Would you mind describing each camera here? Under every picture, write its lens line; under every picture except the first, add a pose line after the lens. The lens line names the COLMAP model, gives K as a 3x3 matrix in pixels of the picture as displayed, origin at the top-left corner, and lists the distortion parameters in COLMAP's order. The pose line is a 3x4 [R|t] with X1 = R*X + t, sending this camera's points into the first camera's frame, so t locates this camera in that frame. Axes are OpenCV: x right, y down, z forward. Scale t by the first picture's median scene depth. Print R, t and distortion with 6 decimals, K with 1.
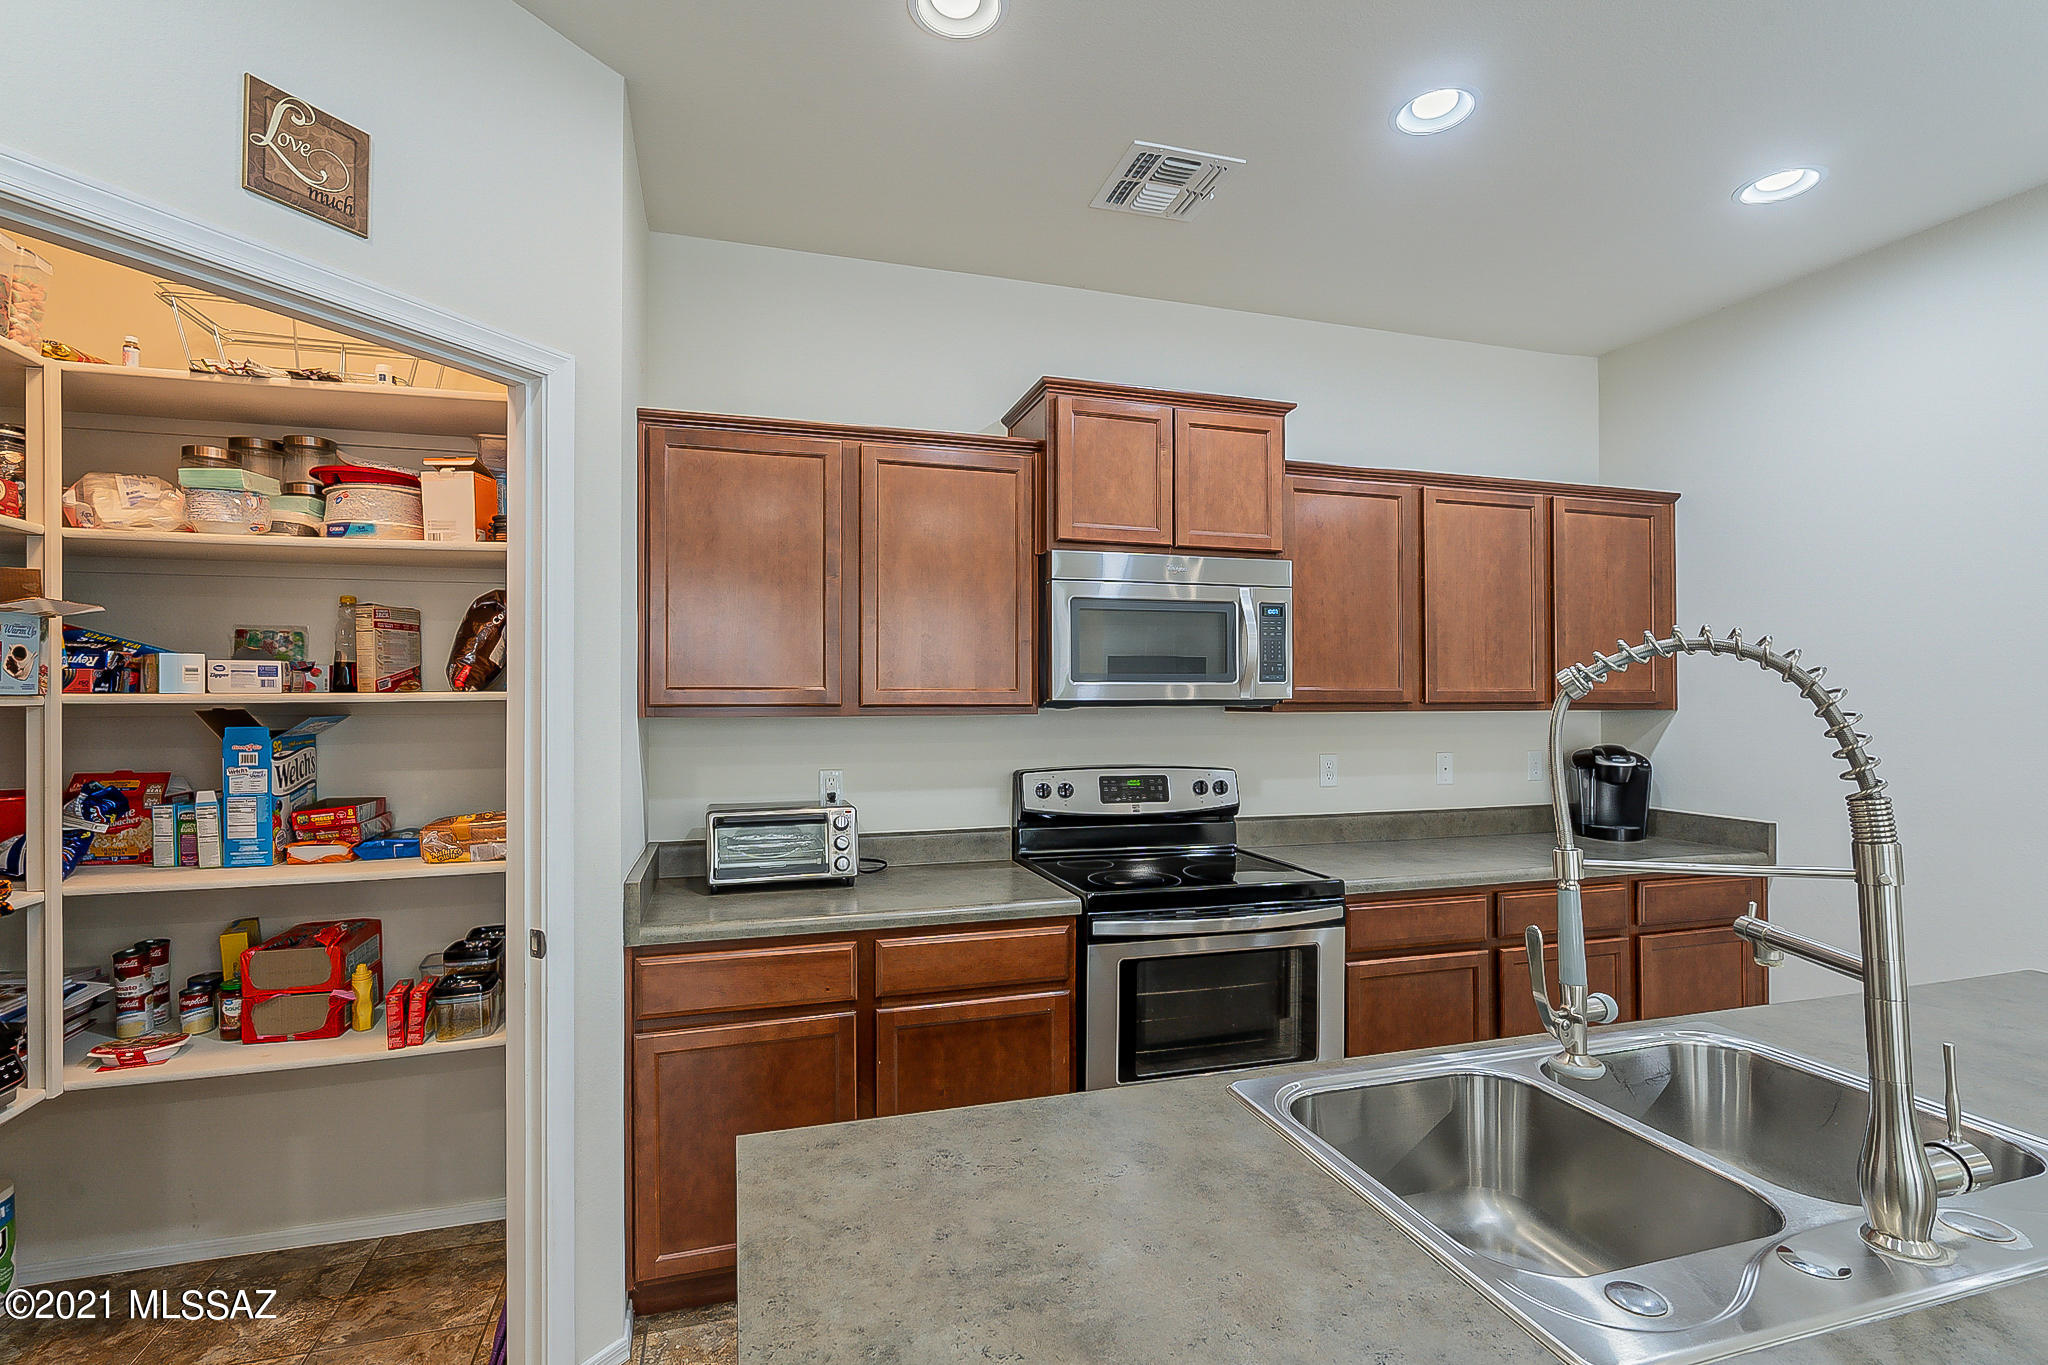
lens RADIAL K [[951.5, 0, 1013.8], [0, 951.5, 697.0], [0, 0, 1]] dist [0.000021, 0.001136]
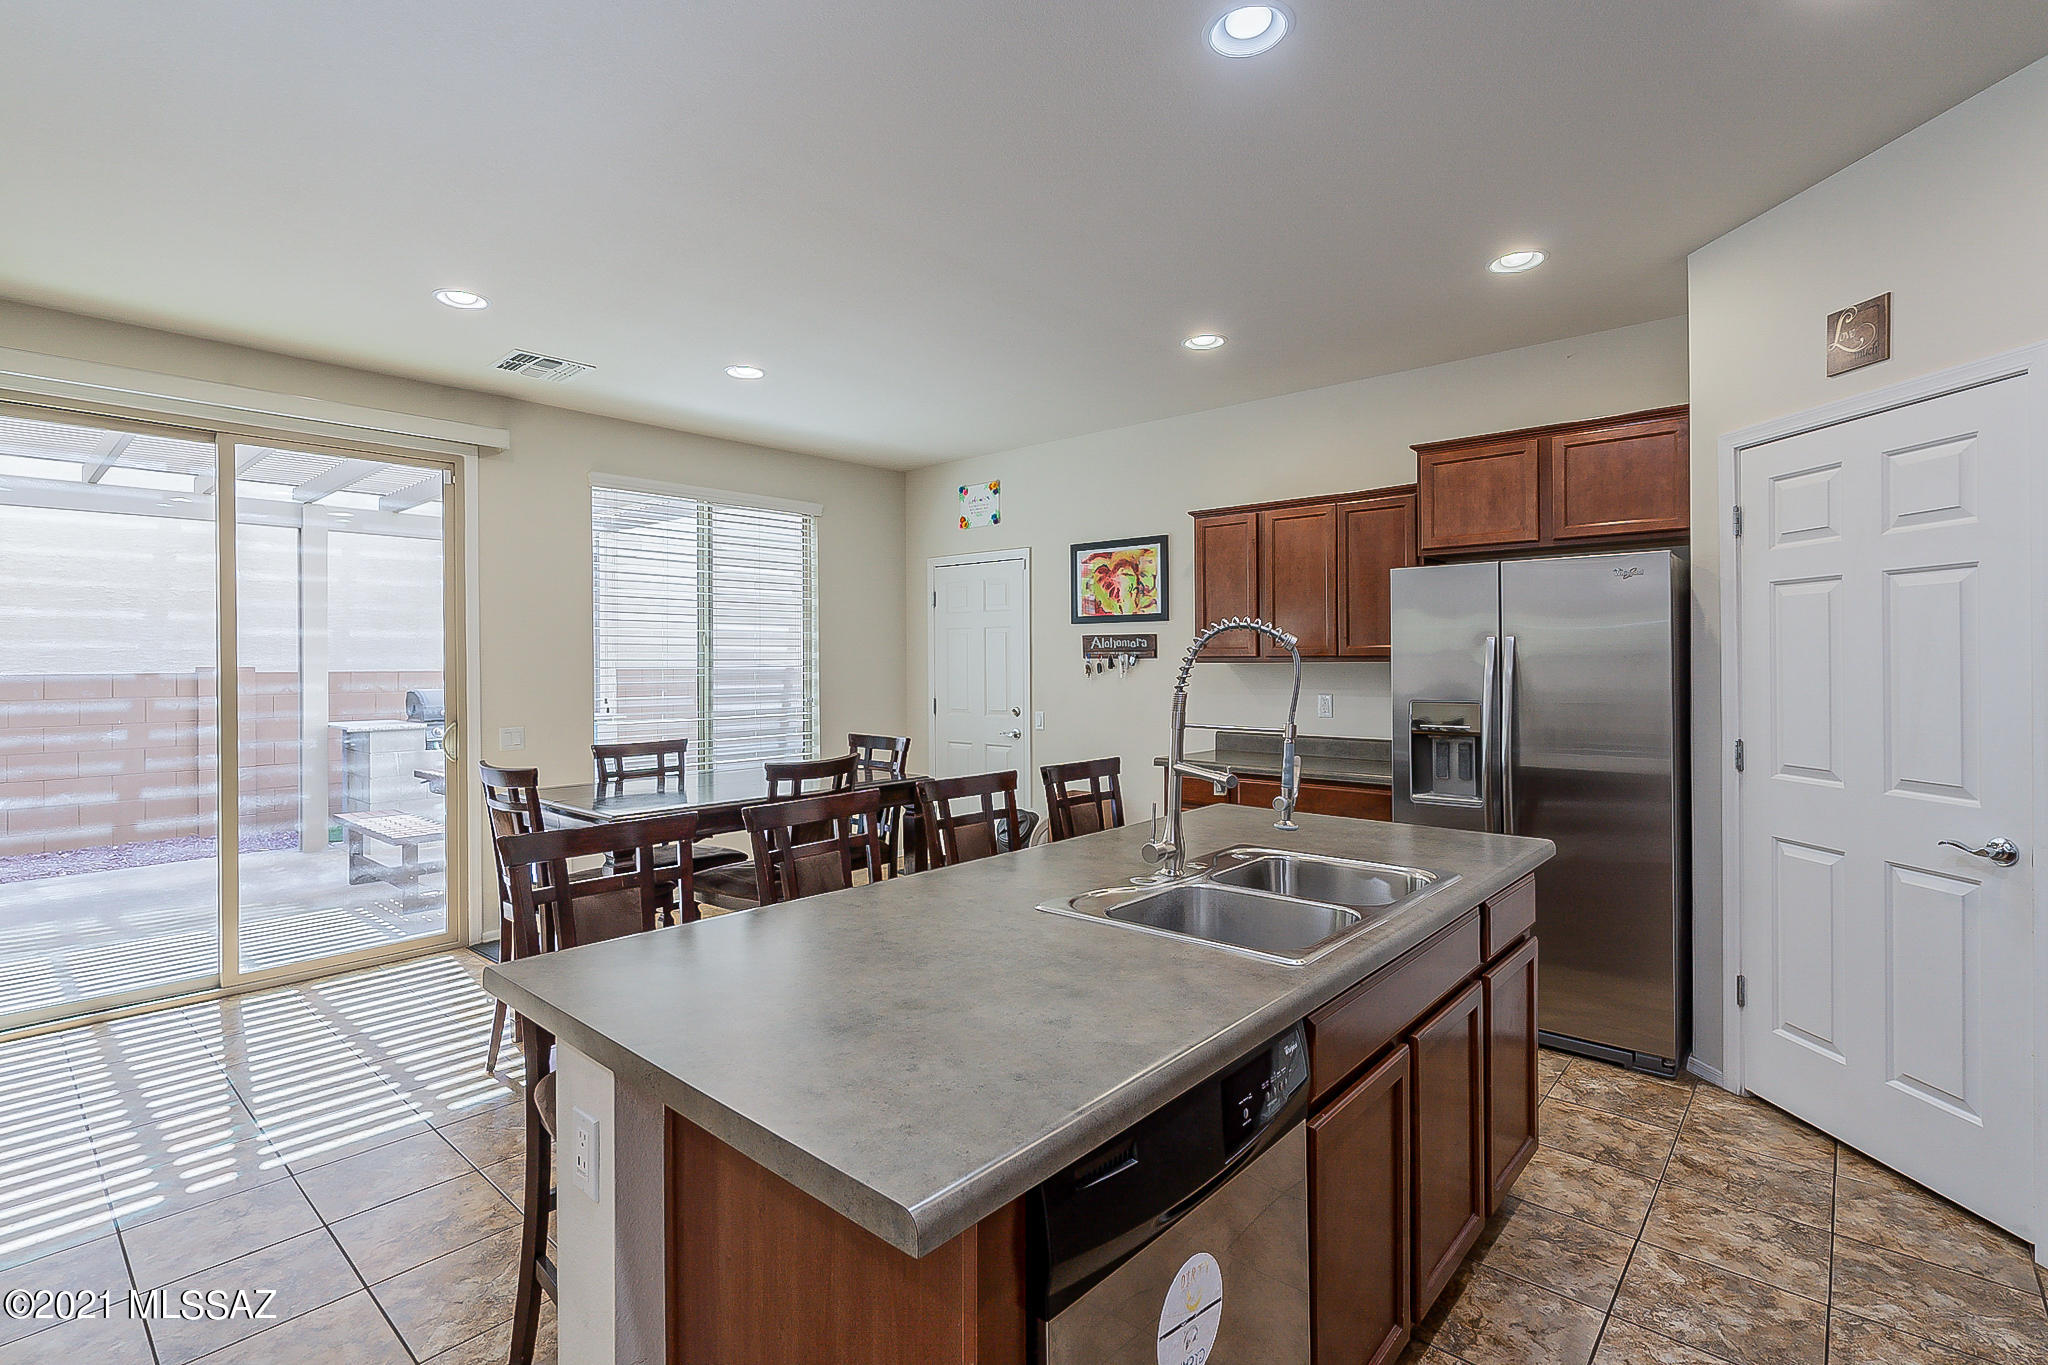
lens RADIAL K [[950.3, 0, 997.7], [0, 950.3, 664.5], [0, 0, 1]] dist [-0.000753, 0.000138]
pose [[-0.856911, 0.005650, -0.515434, 0.790252], [0.006456, 0.999979, 0.000228, 0.009095], [0.515424, -0.003132, -0.856929, 0.890315]]
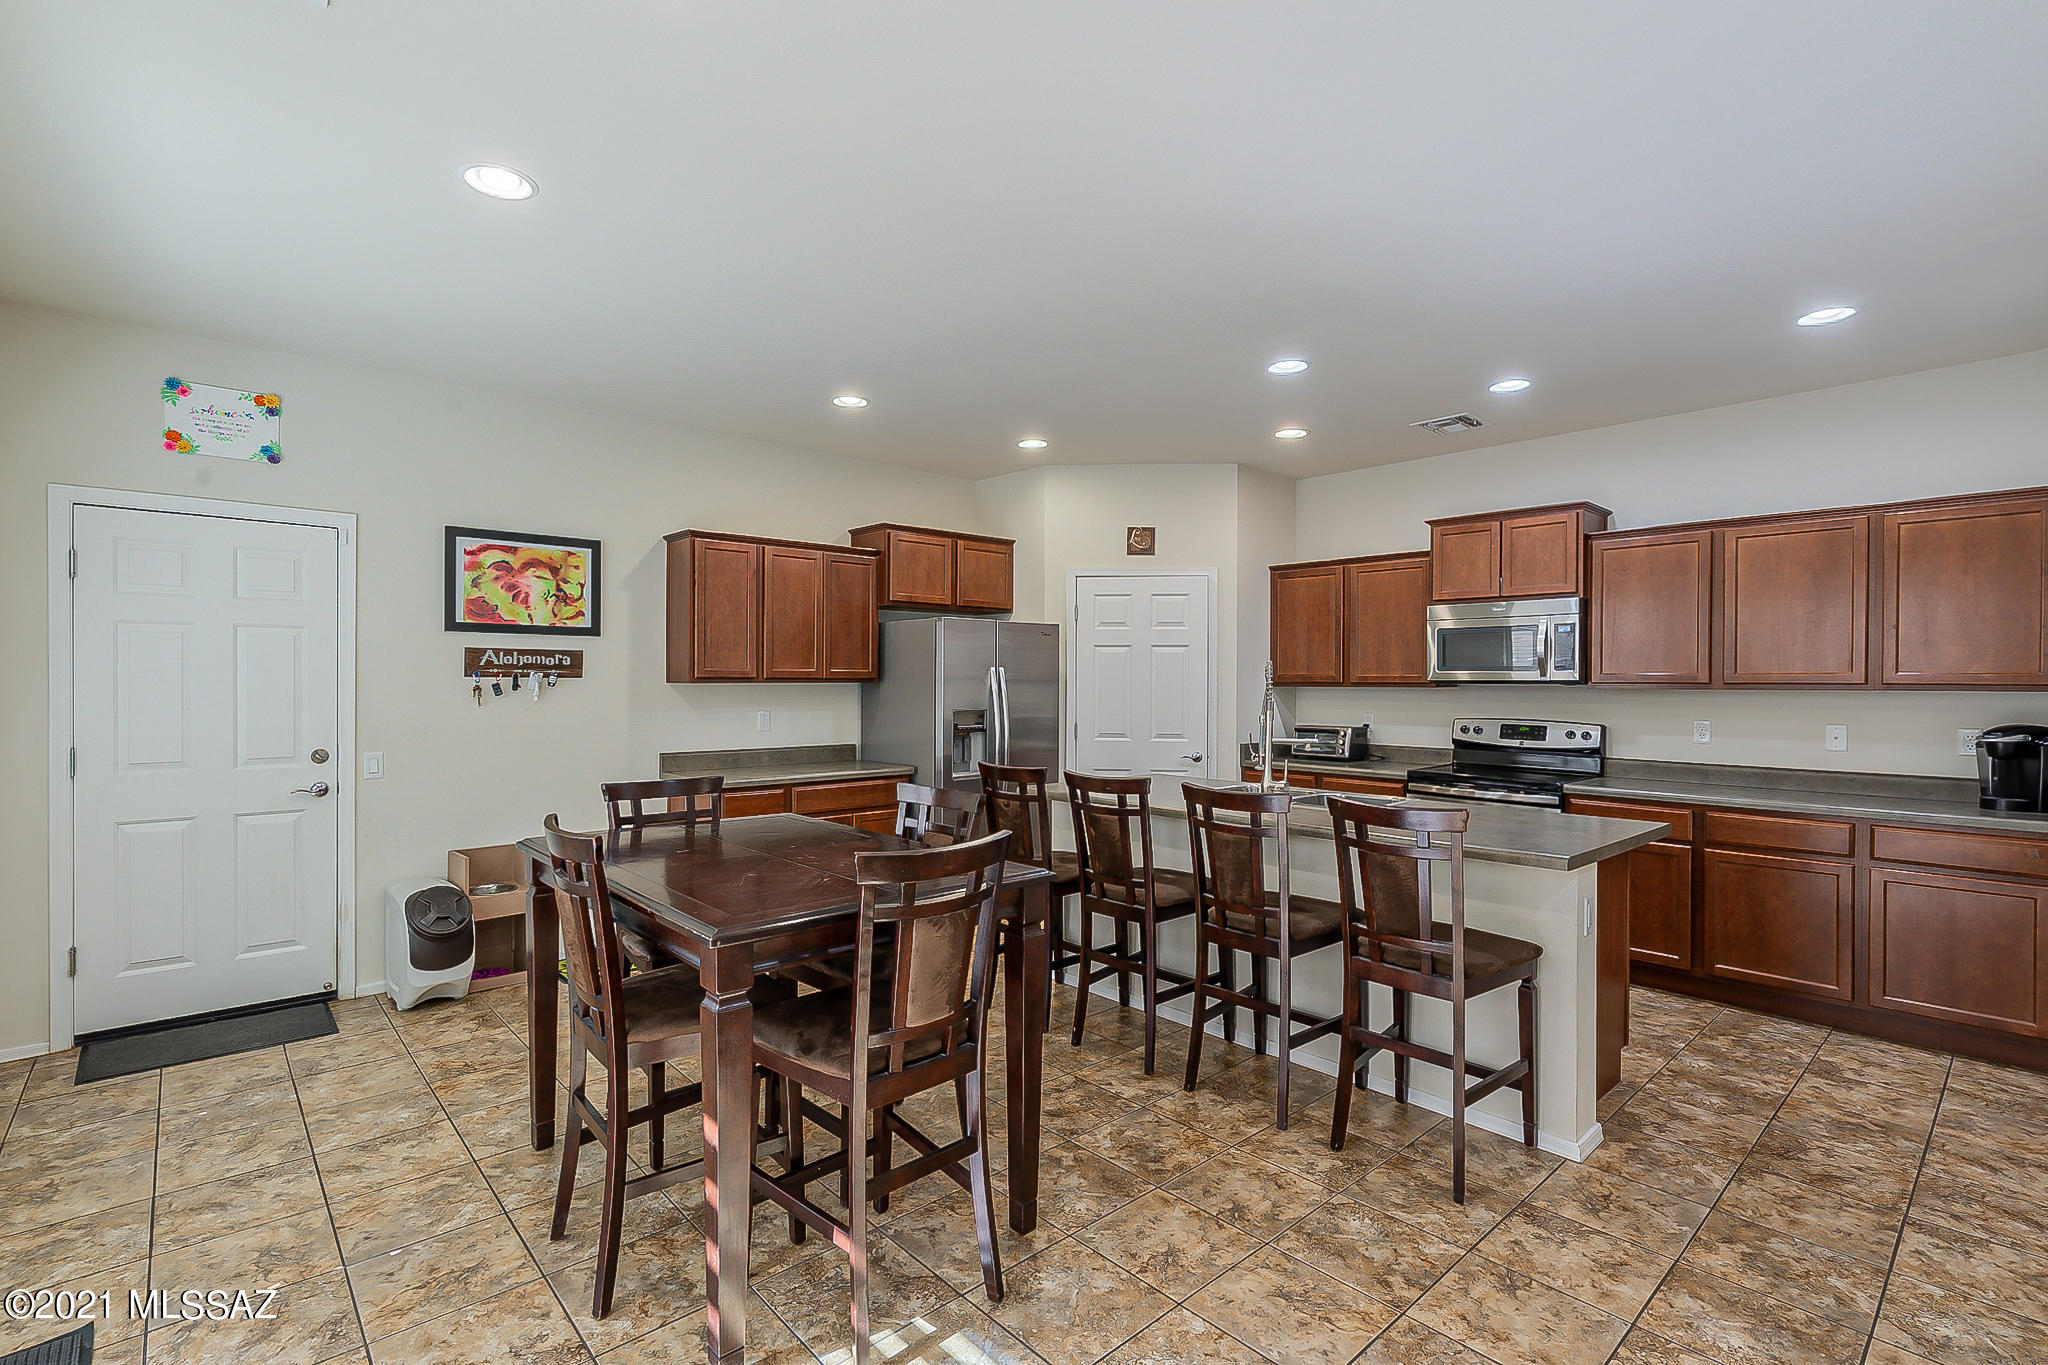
lens RADIAL K [[943.6, 0, 1019.4], [0, 943.6, 685.7], [0, 0, 1]] dist [0.001183, 0.000956]
pose [[0.421593, 0.009045, -0.906740, 1.374819], [-0.000864, 0.999954, 0.009573, -0.003585], [0.906785, -0.003252, 0.421581, -0.582147]]
